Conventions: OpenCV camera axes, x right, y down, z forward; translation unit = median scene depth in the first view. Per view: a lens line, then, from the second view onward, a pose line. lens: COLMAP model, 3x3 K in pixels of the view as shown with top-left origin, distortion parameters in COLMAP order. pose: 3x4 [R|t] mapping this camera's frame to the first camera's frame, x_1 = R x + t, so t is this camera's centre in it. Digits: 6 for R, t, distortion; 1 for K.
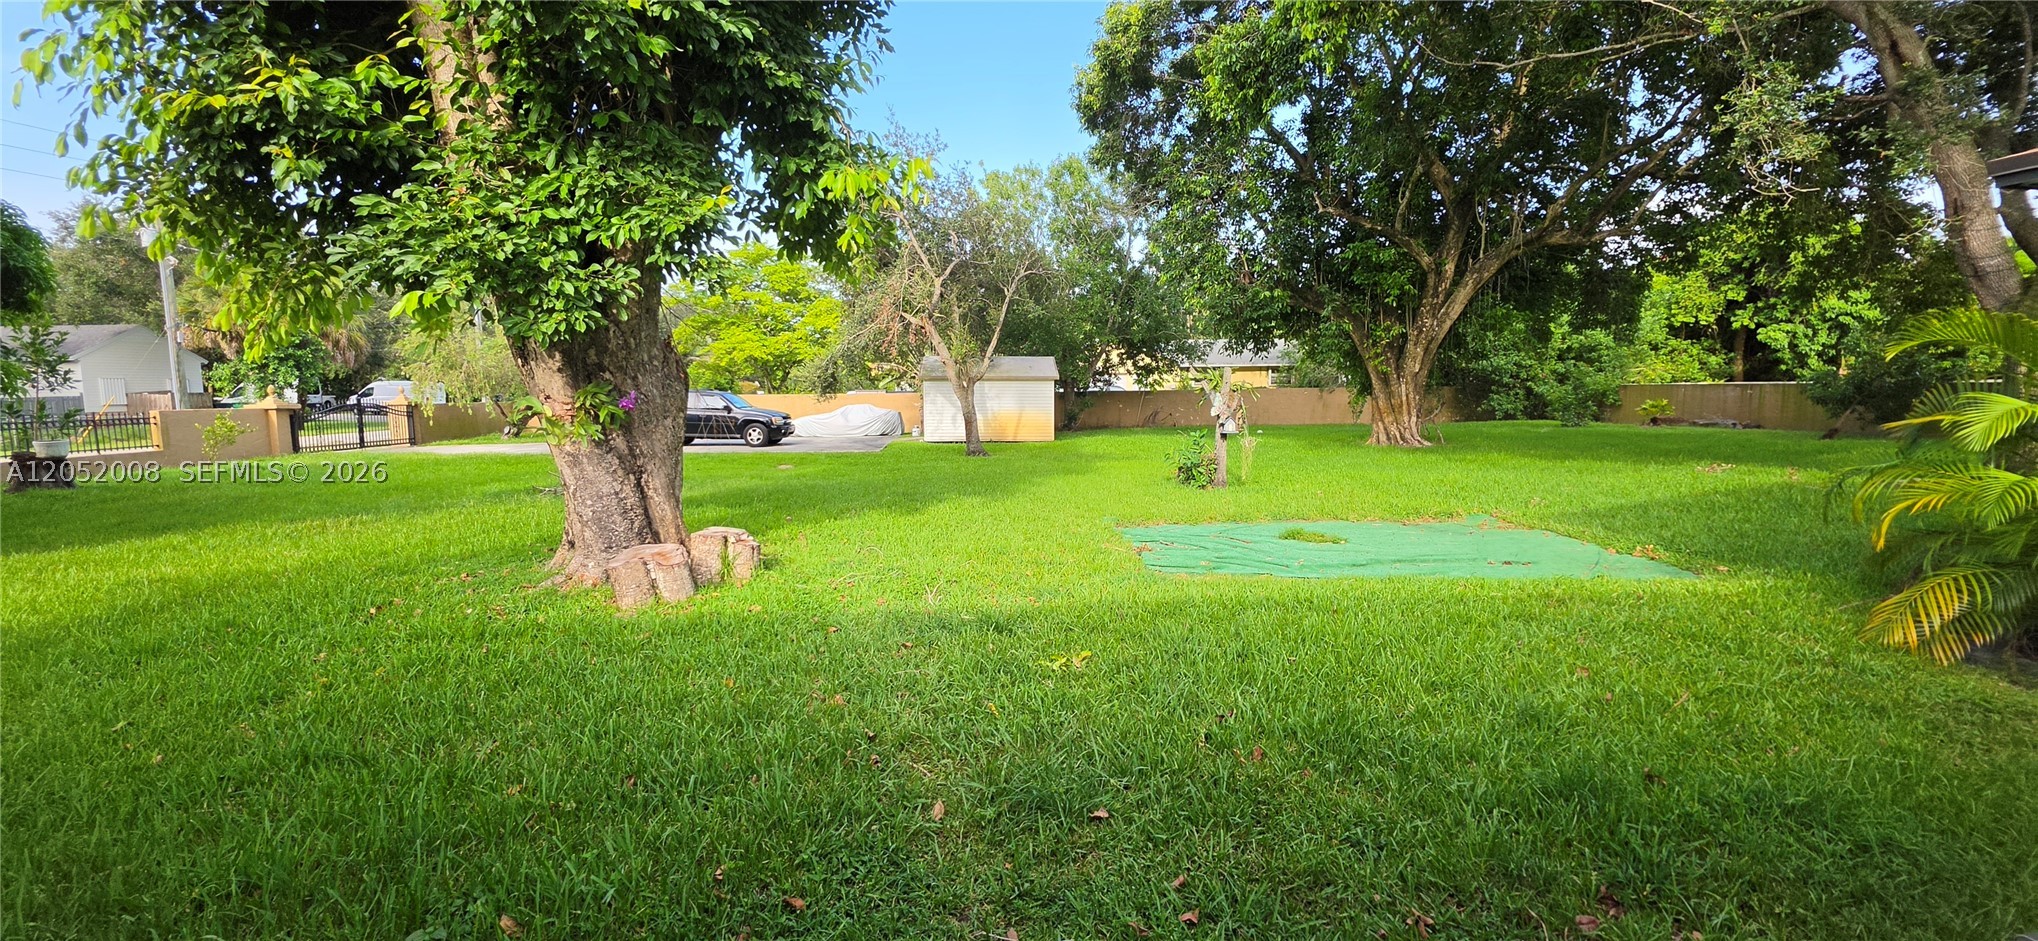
lens RADIAL K [[813.8, 0, 1016.4], [0, 813.8, 472.3], [0, 0, 1]] dist [0.007473, -0.004087]
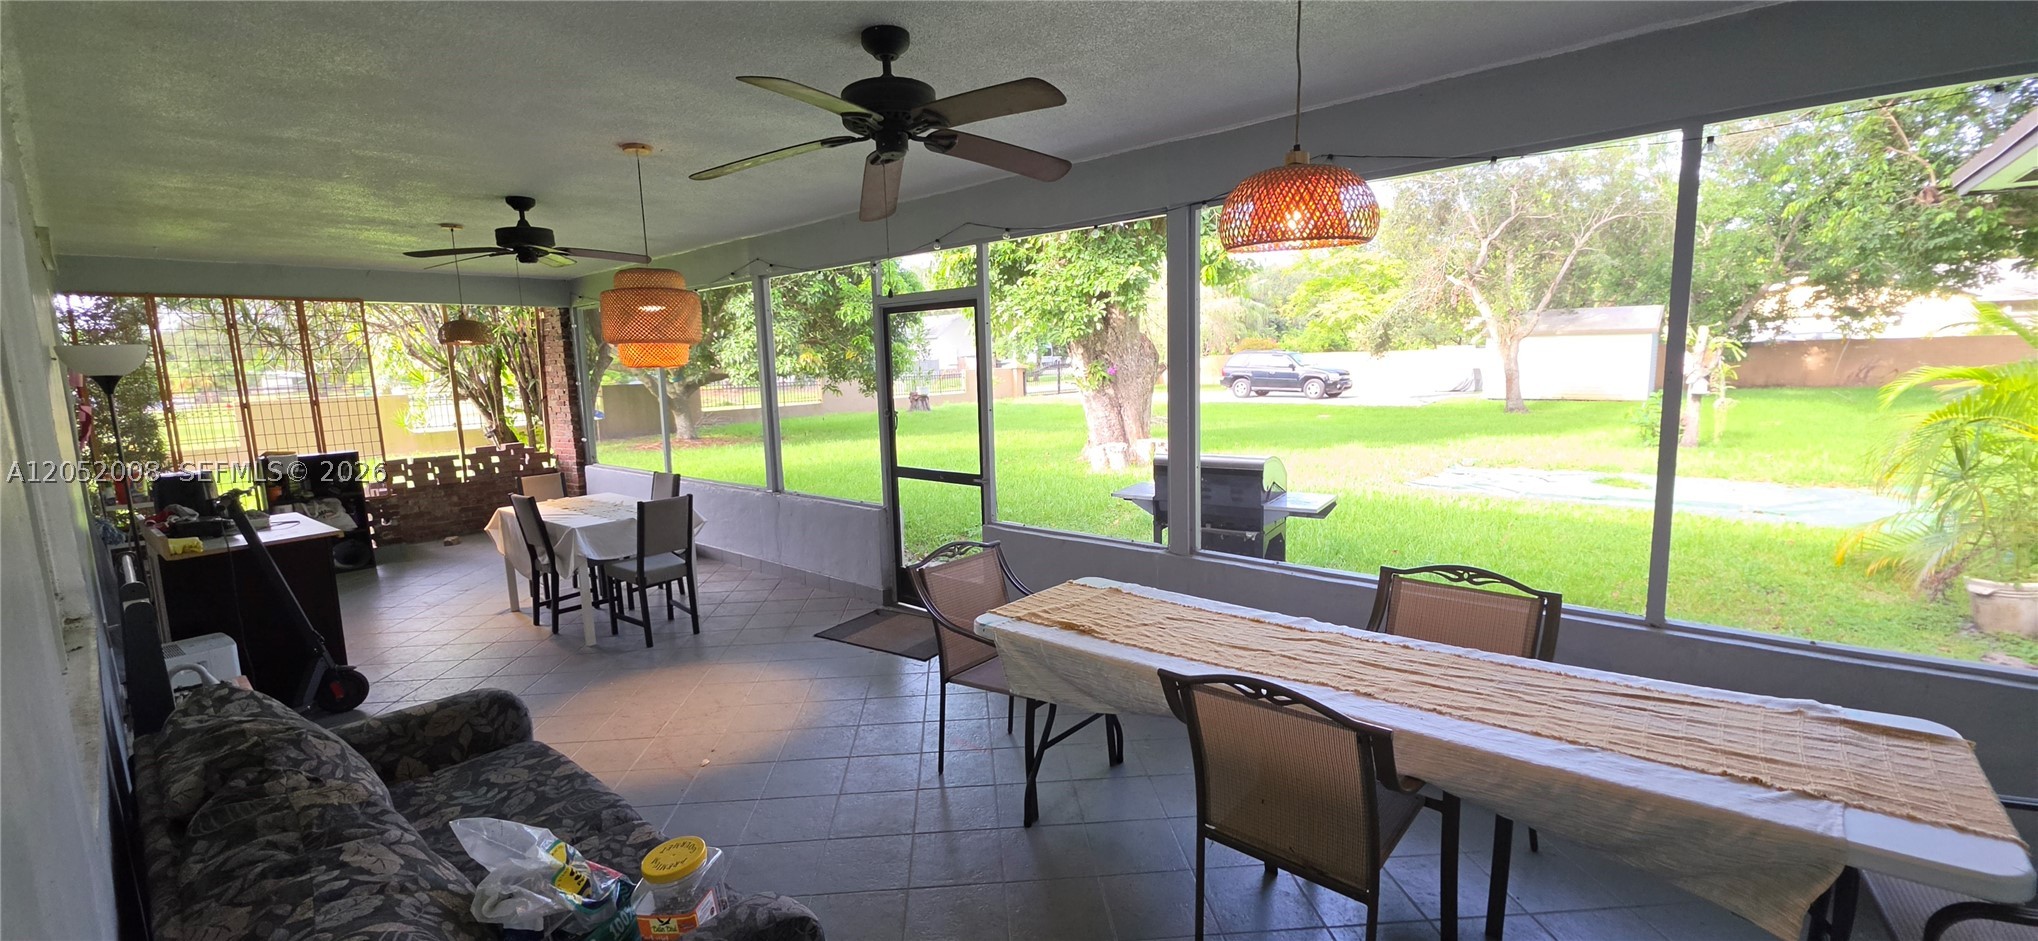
lens RADIAL K [[813.8, 0, 1023.0], [0, 813.8, 469.4], [0, 0, 1]] dist [0.007473, -0.004087]
pose [[0.729692, 0.081397, -0.678914, 0.197519], [-0.045430, 0.996467, 0.070641, 0.006418], [0.682265, -0.020703, 0.730812, -0.159411]]
